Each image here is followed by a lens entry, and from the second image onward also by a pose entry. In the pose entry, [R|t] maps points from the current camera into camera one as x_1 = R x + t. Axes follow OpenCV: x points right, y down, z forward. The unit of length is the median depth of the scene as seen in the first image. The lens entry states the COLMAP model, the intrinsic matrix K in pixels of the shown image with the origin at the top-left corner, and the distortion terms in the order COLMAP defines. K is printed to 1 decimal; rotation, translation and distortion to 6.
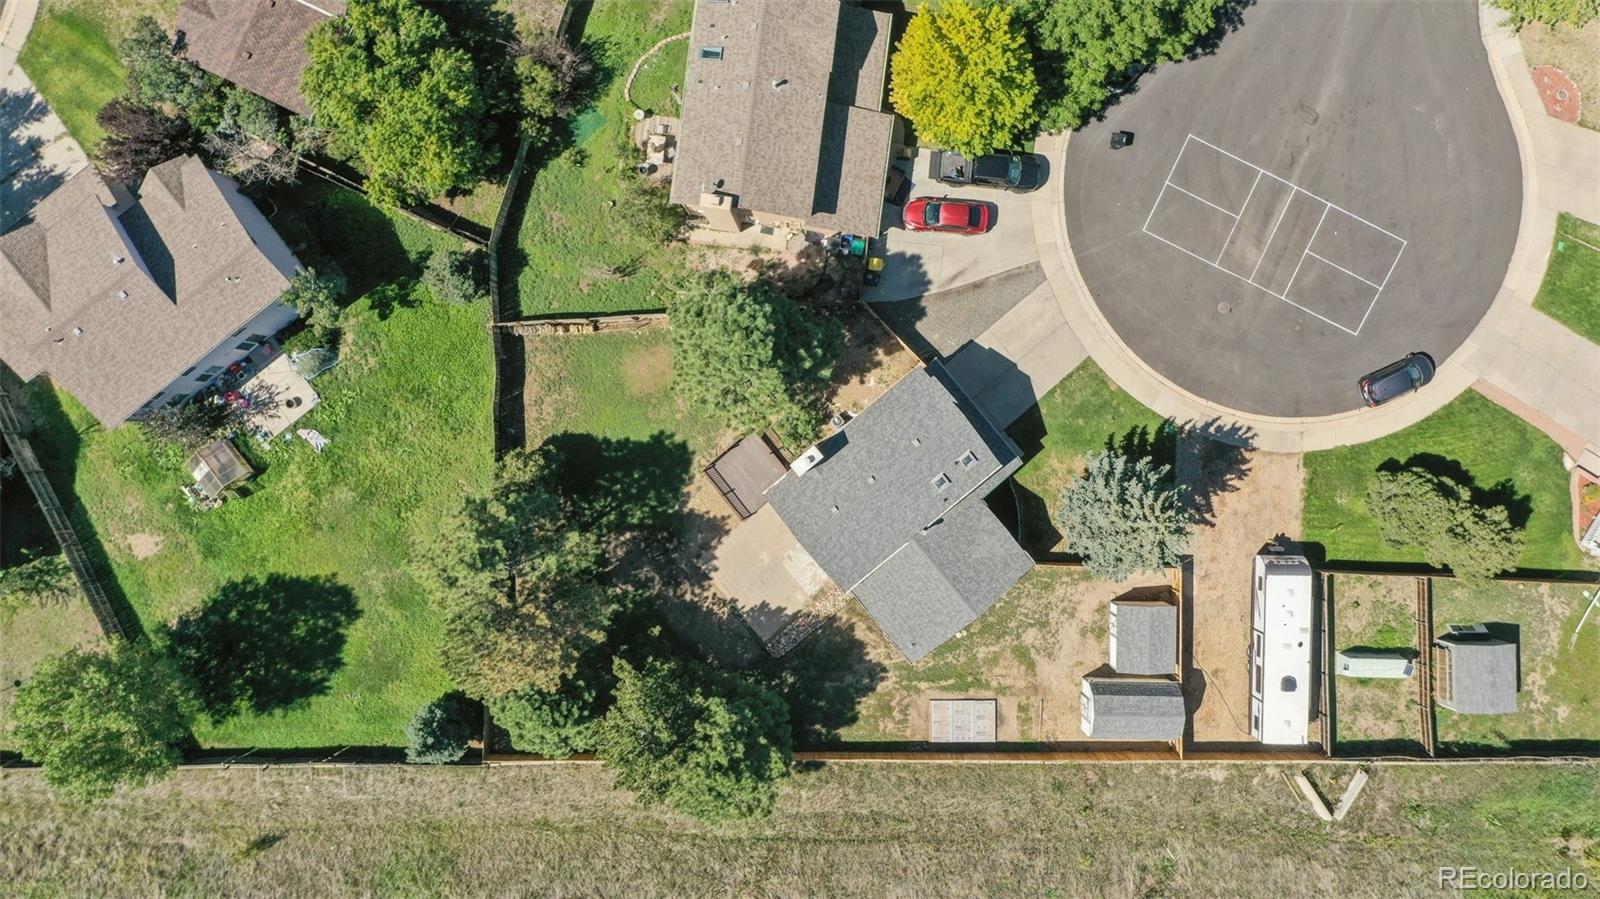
lens RADIAL K [[1304.0, 0, 811.2], [0, 1304.0, 443.5], [0, 0, 1]] dist [0.010456, 0.008137]
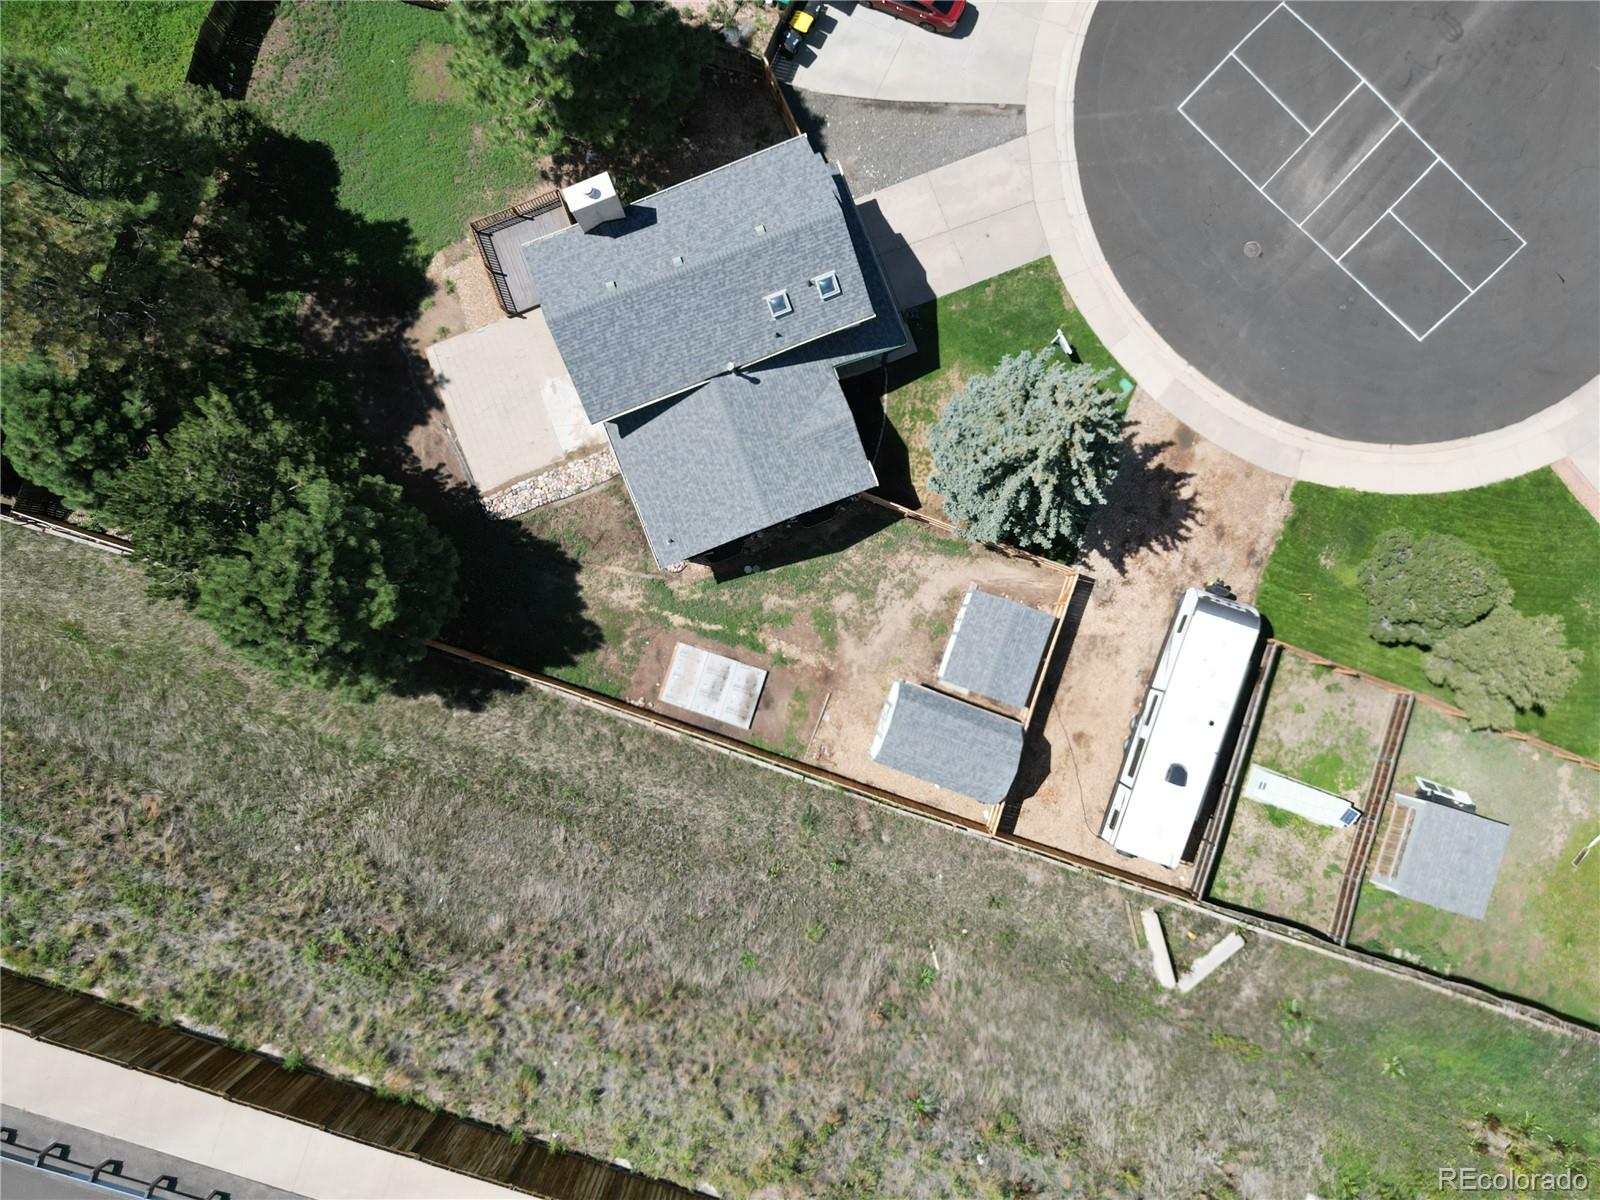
lens RADIAL K [[1198.0, 0, 800.0], [0, 1198.0, 600.0], [0, 0, 1]] dist [0.050498, -0.073040]
pose [[0.948340, 0.317170, 0.007370, 0.141546], [-0.316900, 0.948121, -0.025301, 0.170783], [-0.015013, 0.021659, 0.999653, 0.362357]]
